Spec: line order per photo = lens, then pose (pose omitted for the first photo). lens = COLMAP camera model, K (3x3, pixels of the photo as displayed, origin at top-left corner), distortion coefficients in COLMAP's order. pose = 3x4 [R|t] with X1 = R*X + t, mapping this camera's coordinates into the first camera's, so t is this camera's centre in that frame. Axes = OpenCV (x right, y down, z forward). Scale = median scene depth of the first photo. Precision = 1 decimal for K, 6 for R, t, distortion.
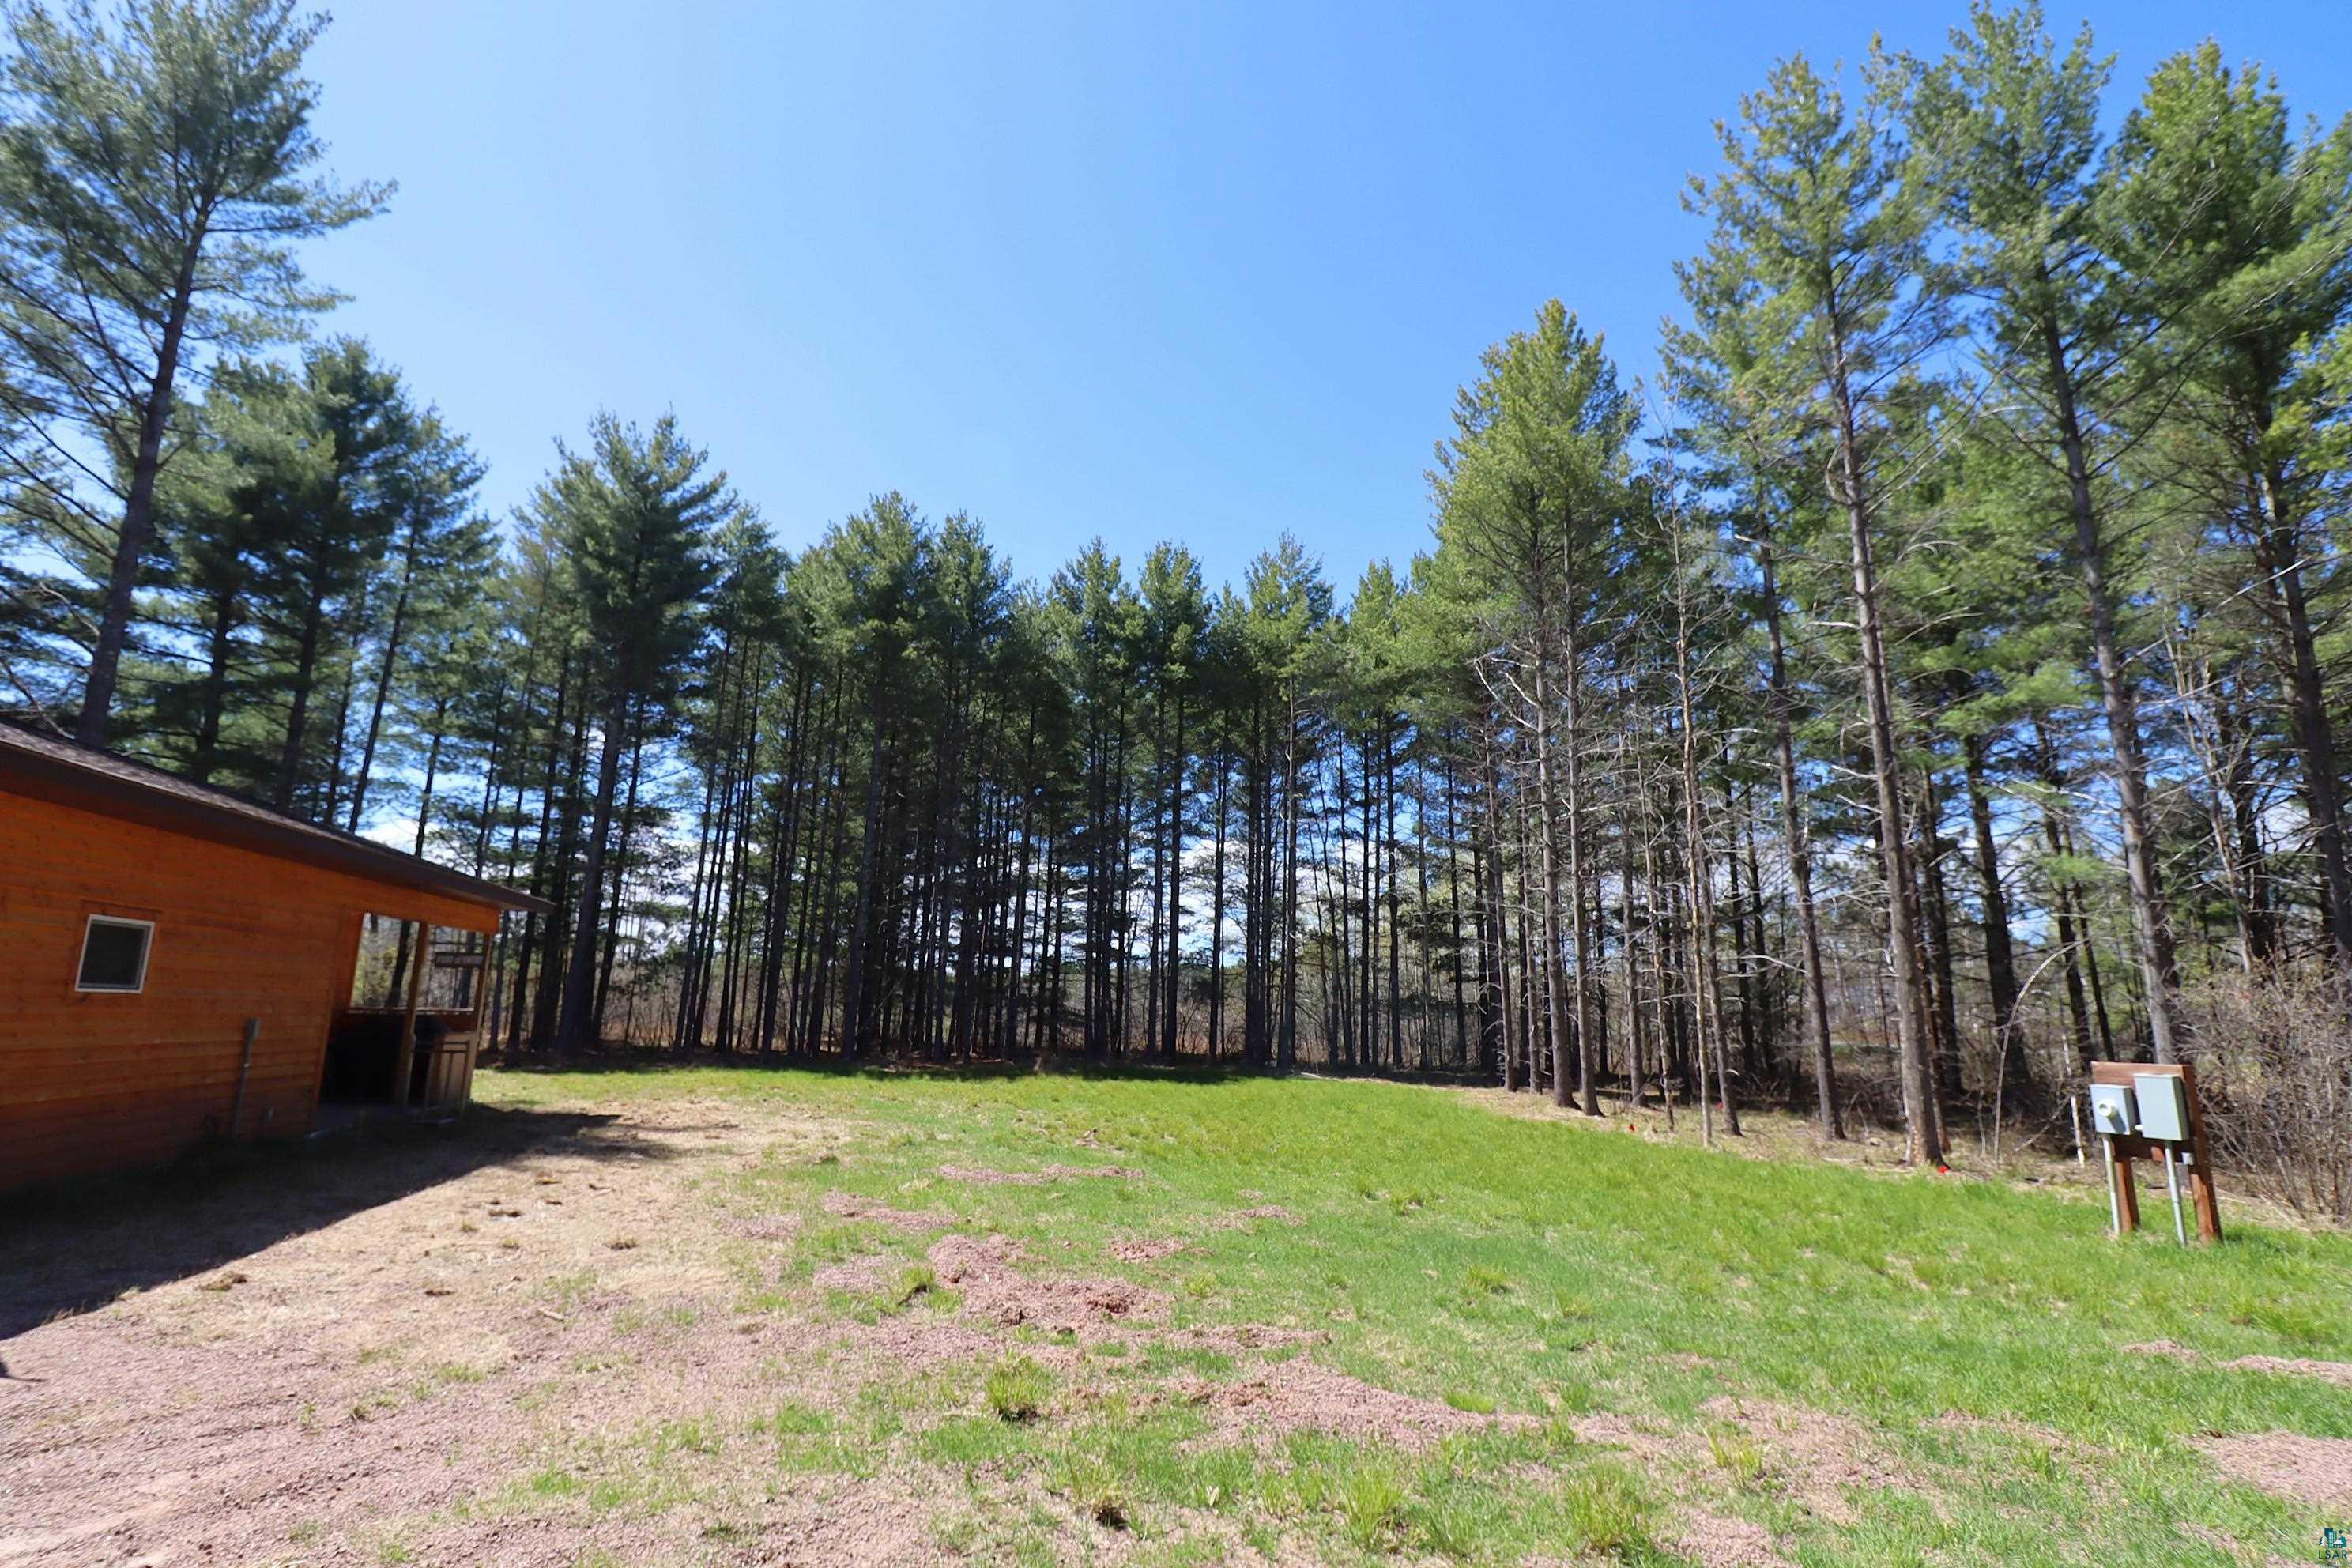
lens RADIAL K [[1080.8, 0, 1181.2], [0, 1080.8, 785.9], [0, 0, 1]] dist [-0.000517, -0.011494]
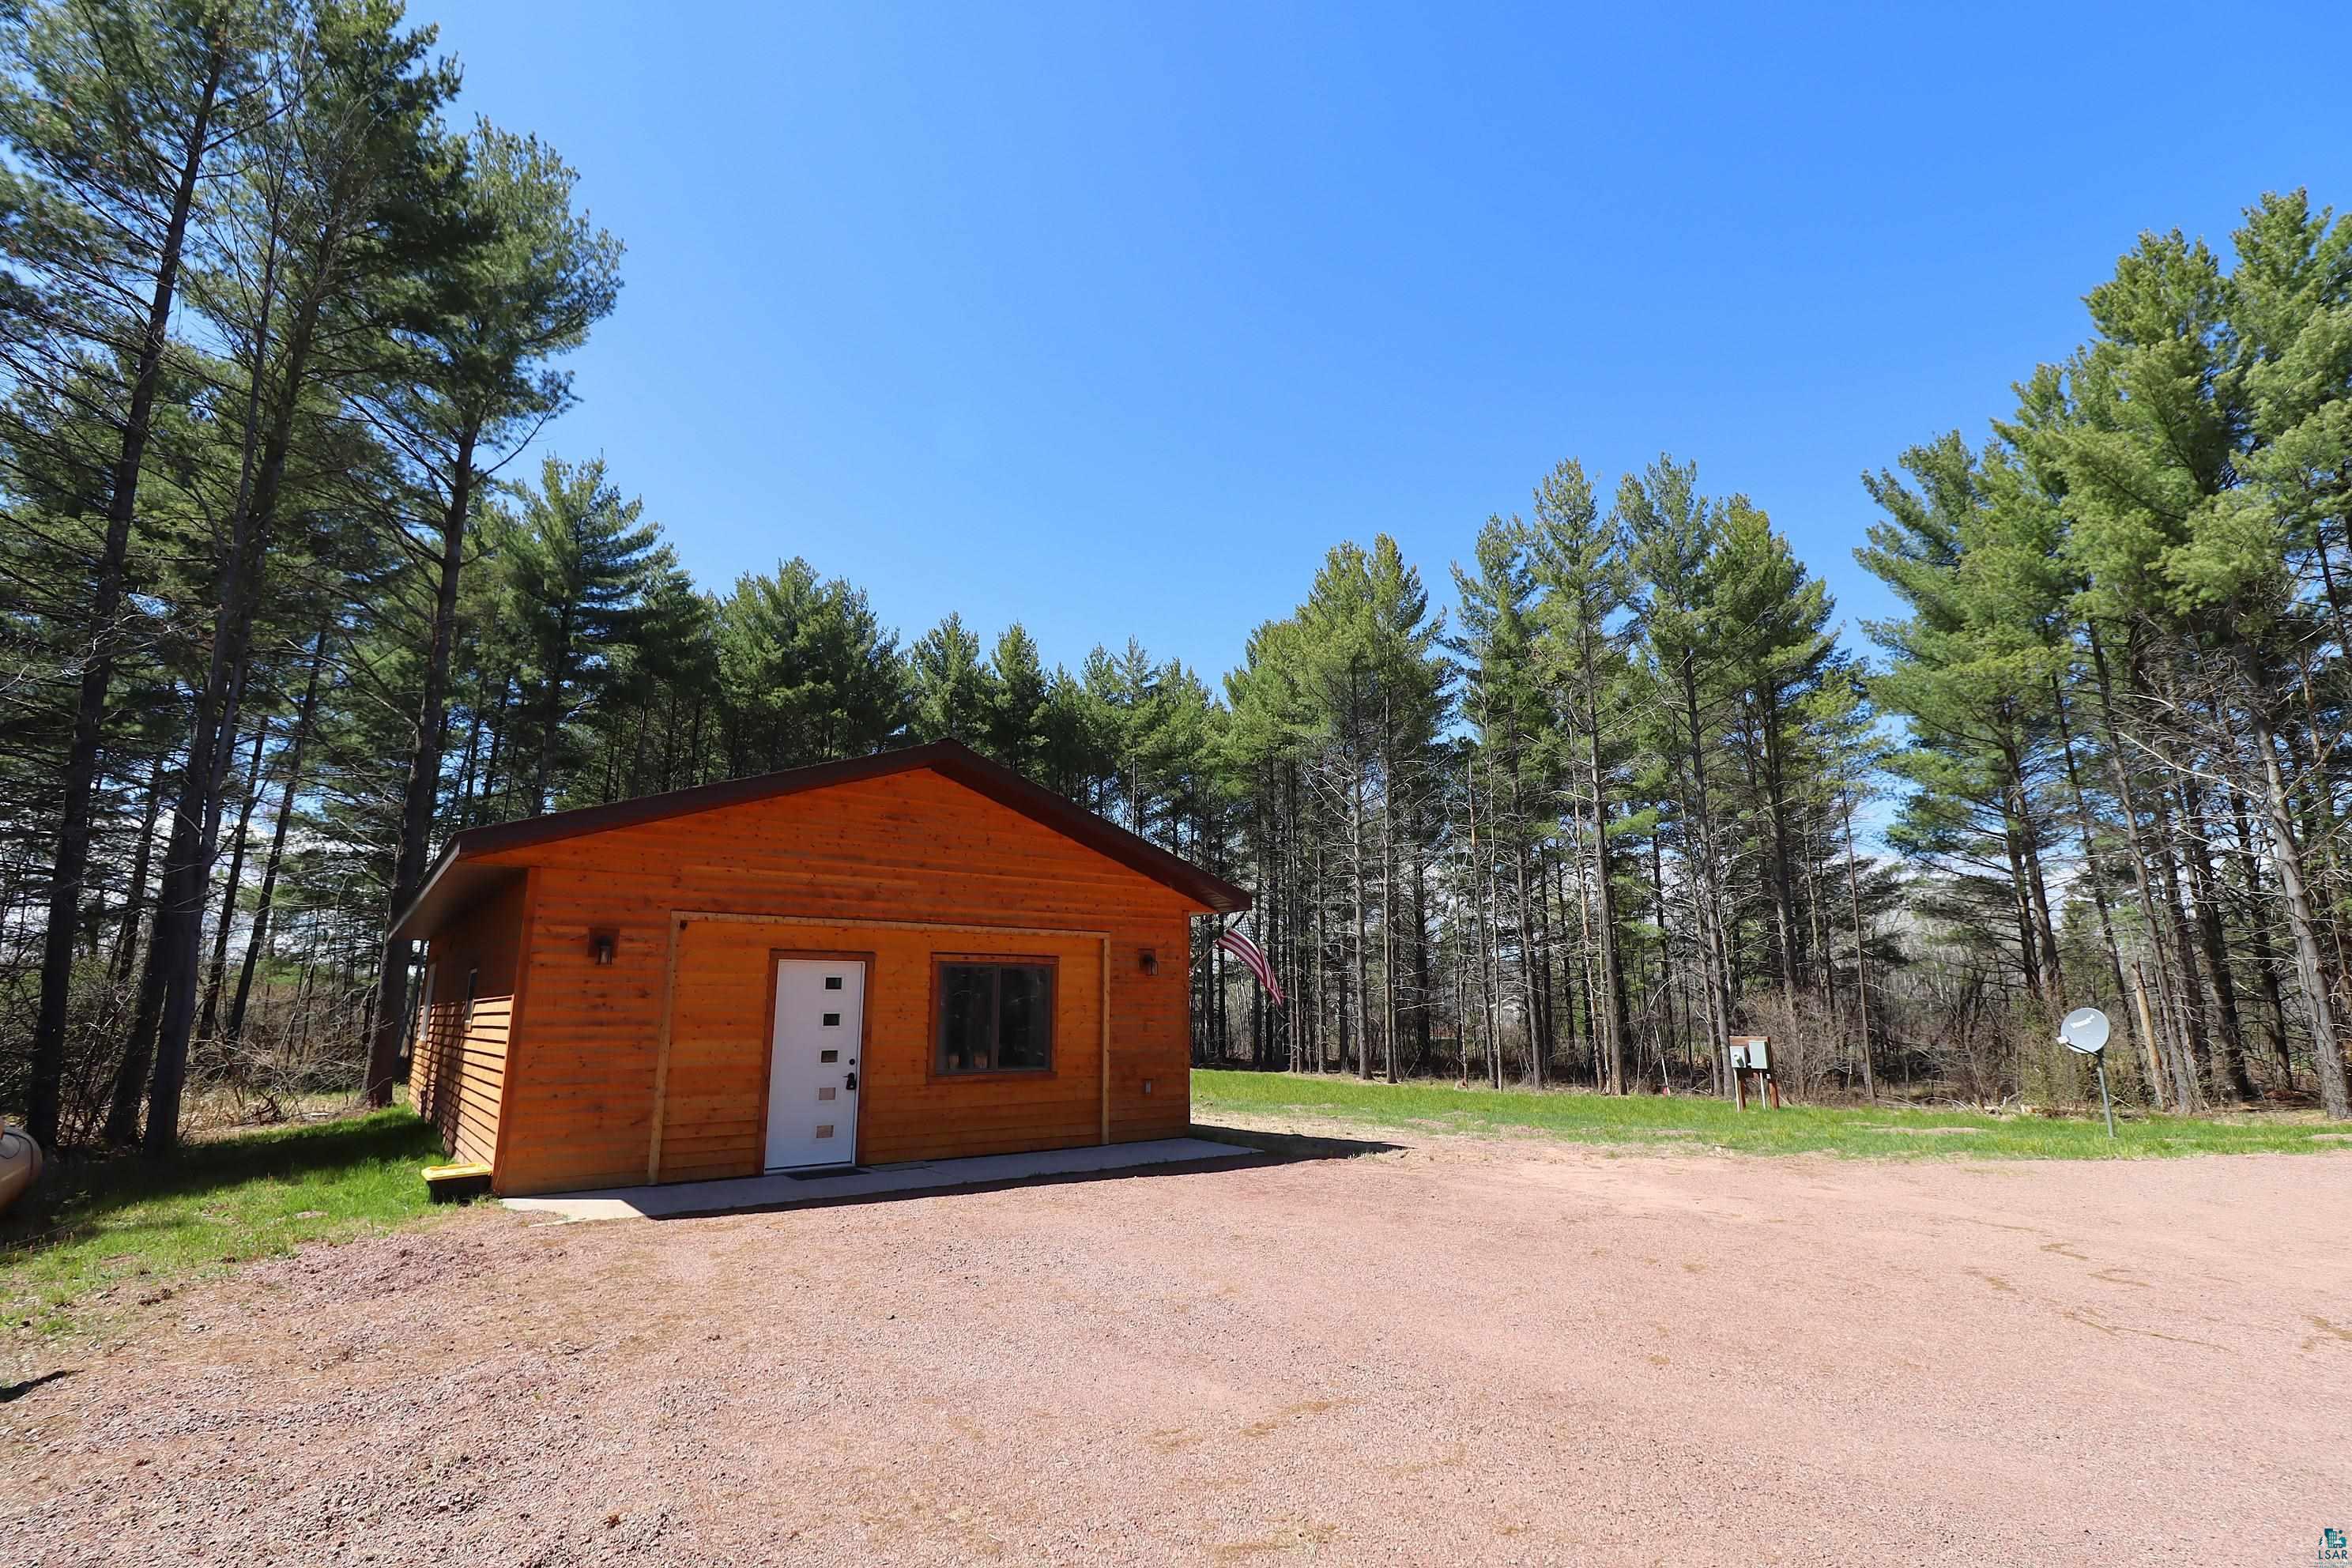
lens RADIAL K [[1080.8, 0, 1181.2], [0, 1080.8, 785.9], [0, 0, 1]] dist [-0.000517, -0.011494]
pose [[0.920947, 0.068579, 0.383606, -2.327956], [-0.066006, 0.997621, -0.019885, -0.303482], [-0.384057, -0.007007, 0.923283, -1.340015]]
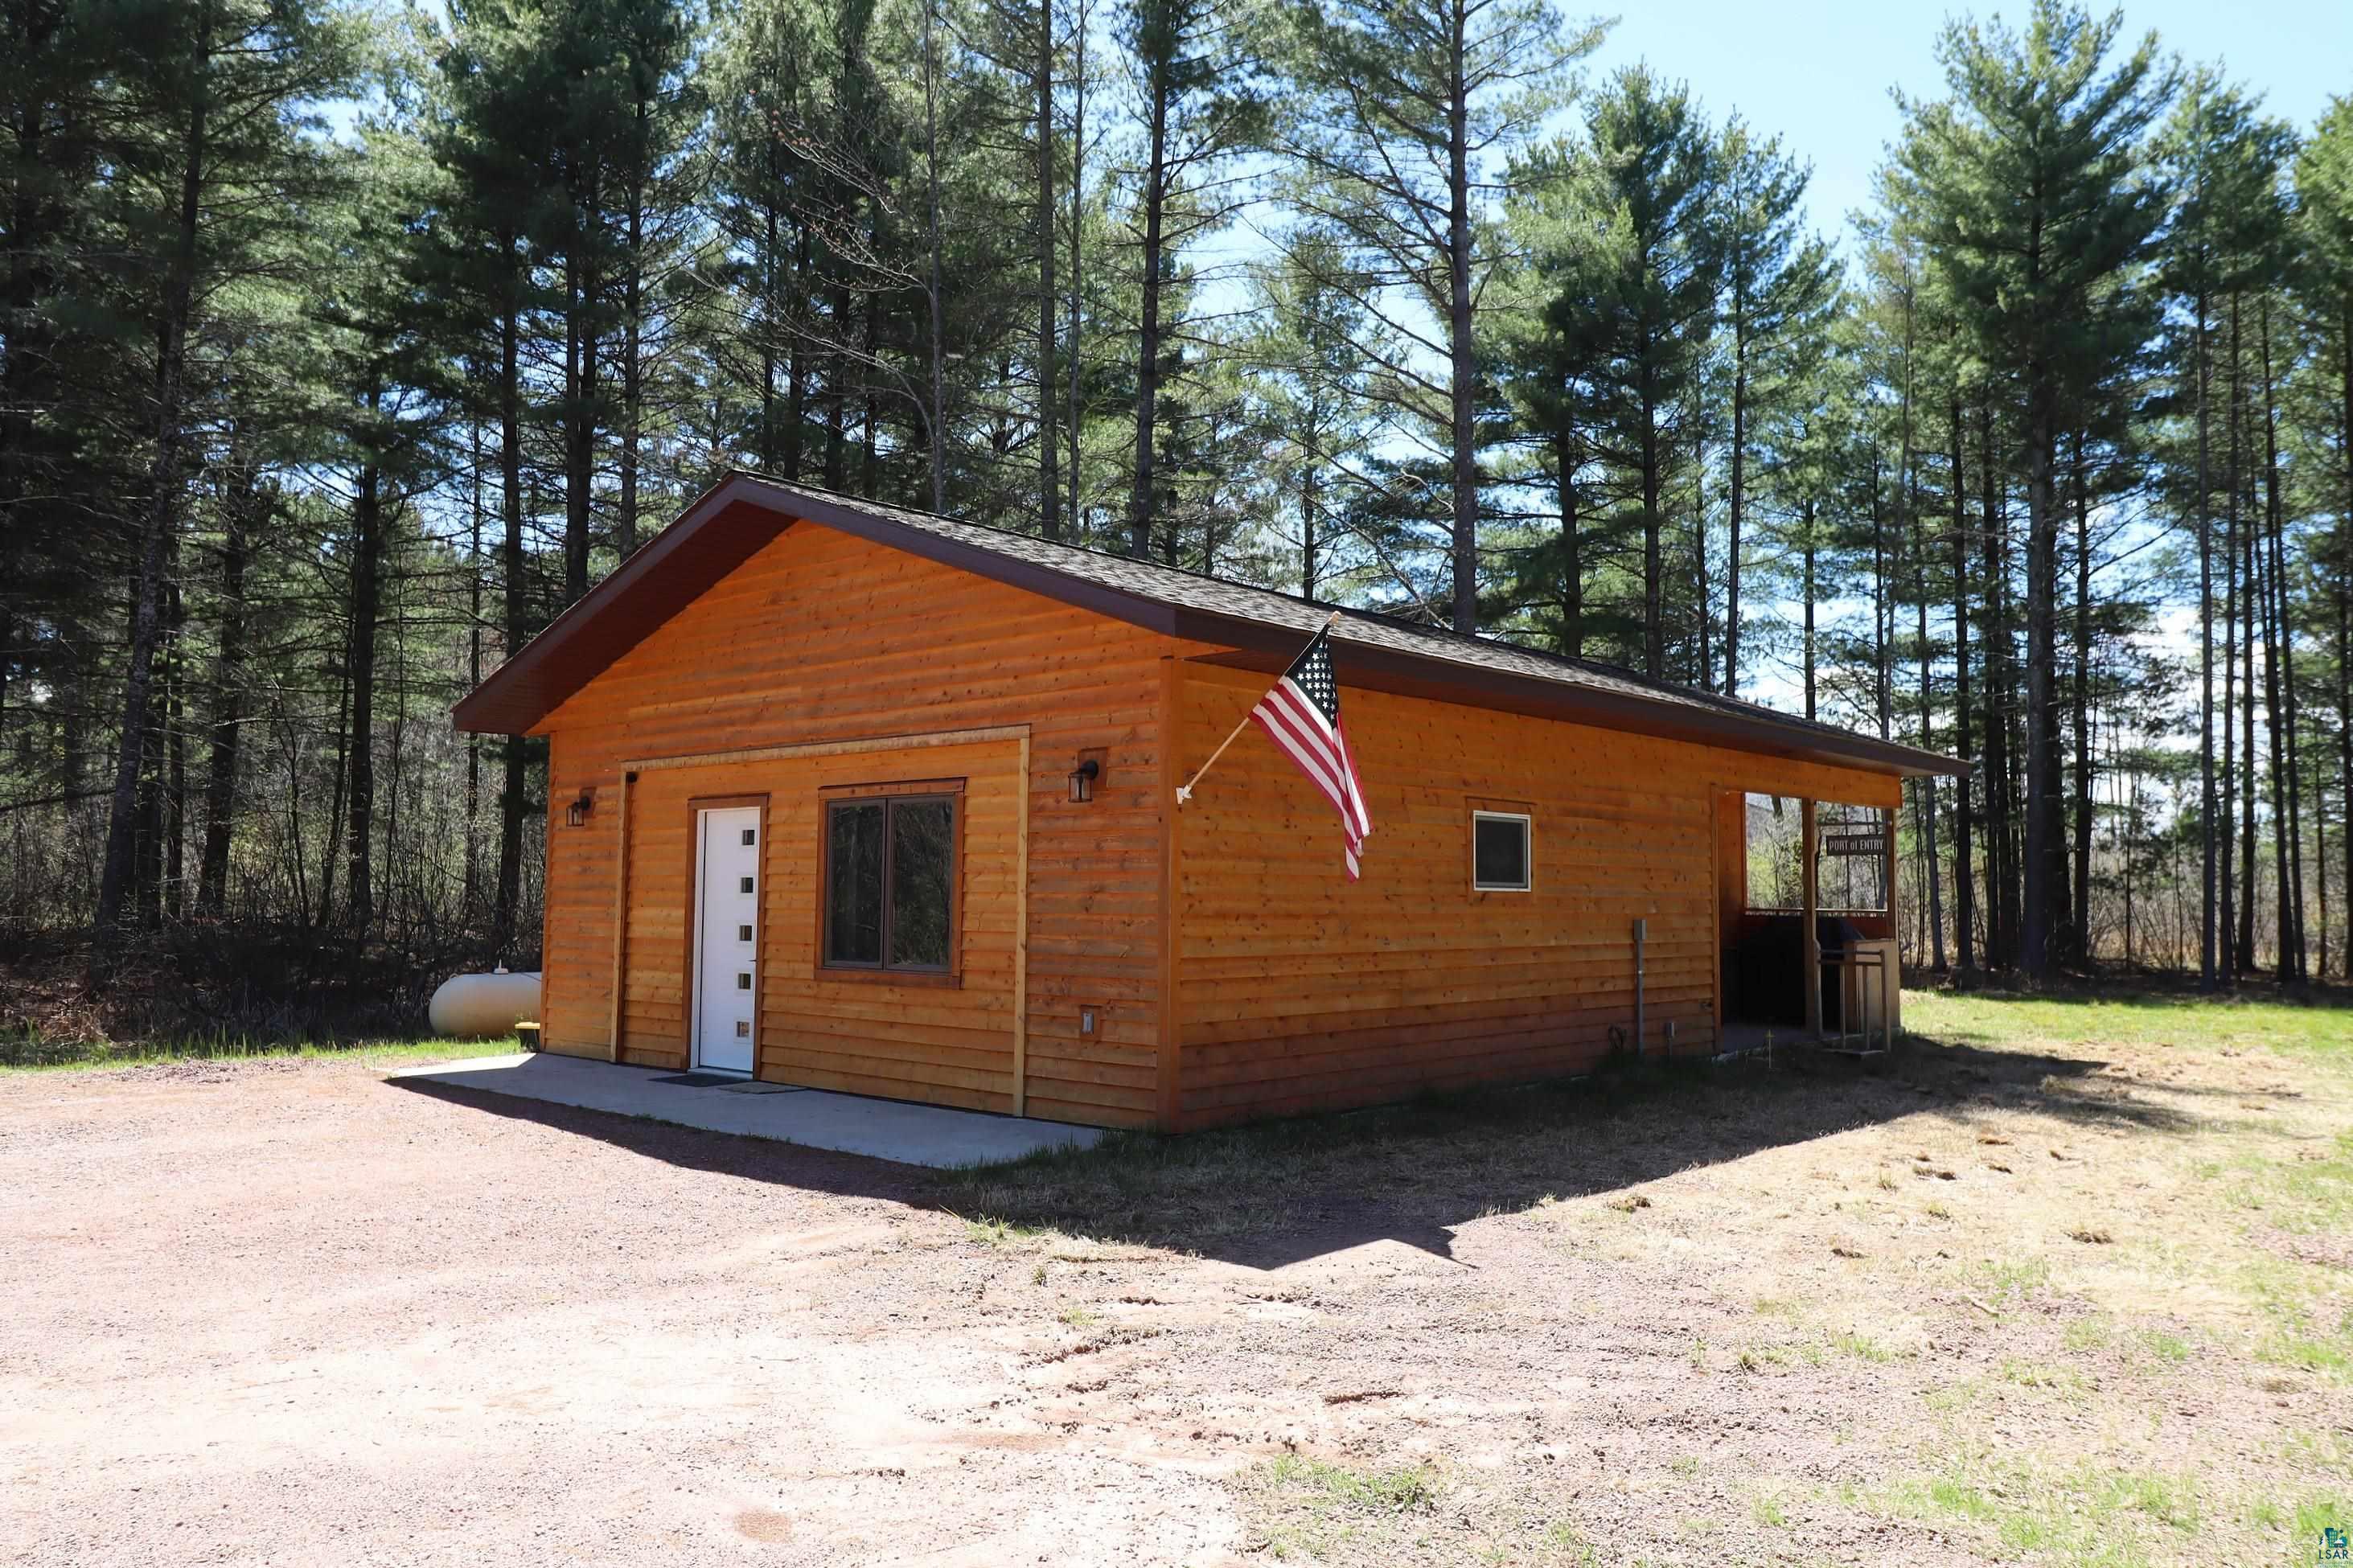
lens RADIAL K [[1505.4, 0, 1176.5], [0, 1505.4, 784.0], [0, 0, 1]] dist [0.001079, 0.001168]
pose [[0.579453, -0.059741, -0.812813, -0.092232], [0.164105, 0.985436, 0.044562, -0.006191], [0.798313, -0.159208, 0.580817, 0.015569]]
